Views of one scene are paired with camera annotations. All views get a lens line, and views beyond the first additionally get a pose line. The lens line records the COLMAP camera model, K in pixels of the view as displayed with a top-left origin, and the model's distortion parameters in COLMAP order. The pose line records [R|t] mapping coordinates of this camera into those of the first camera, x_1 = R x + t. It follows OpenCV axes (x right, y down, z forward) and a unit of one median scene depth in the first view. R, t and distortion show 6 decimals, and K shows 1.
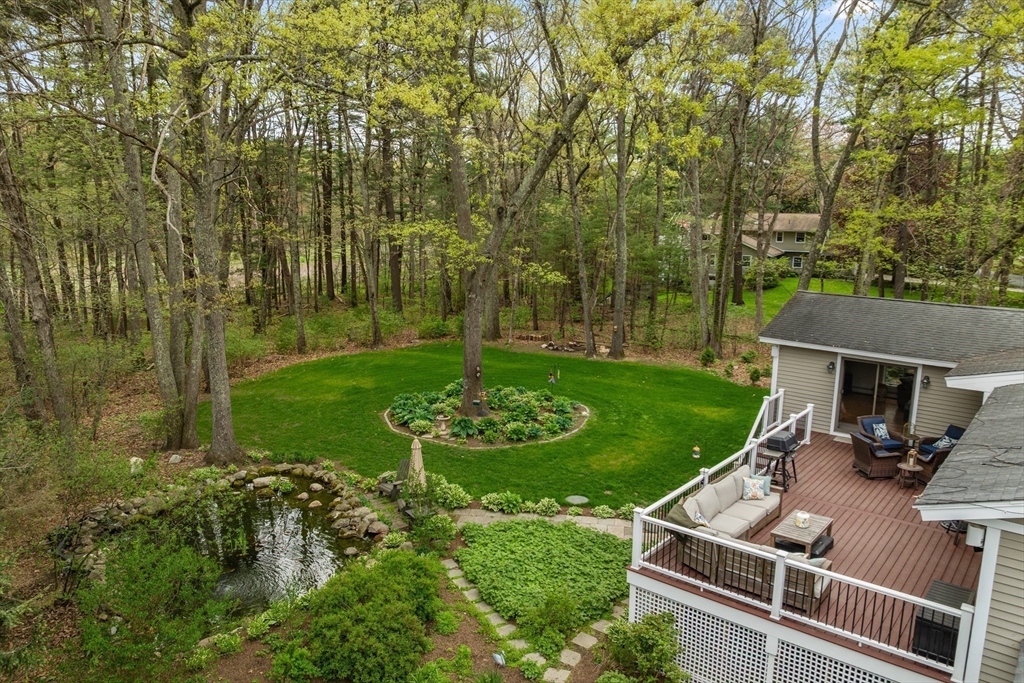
lens RADIAL K [[713.5, 0, 511.4], [0, 713.5, 339.8], [0, 0, 1]] dist [-0.011476, -0.000498]
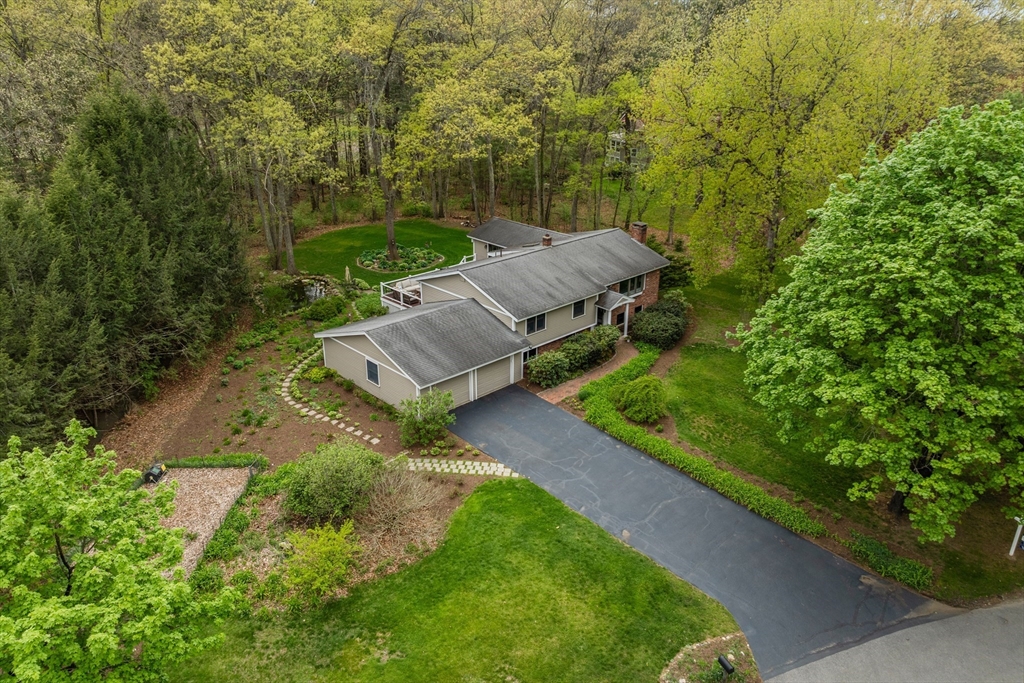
lens RADIAL K [[713.5, 0, 513.6], [0, 713.5, 342.2], [0, 0, 1]] dist [-0.011476, -0.000498]
pose [[0.993878, 0.037783, -0.103820, 0.662860], [-0.014439, 0.976067, 0.216992, -0.163819], [0.109534, -0.214164, 0.970637, -1.460244]]
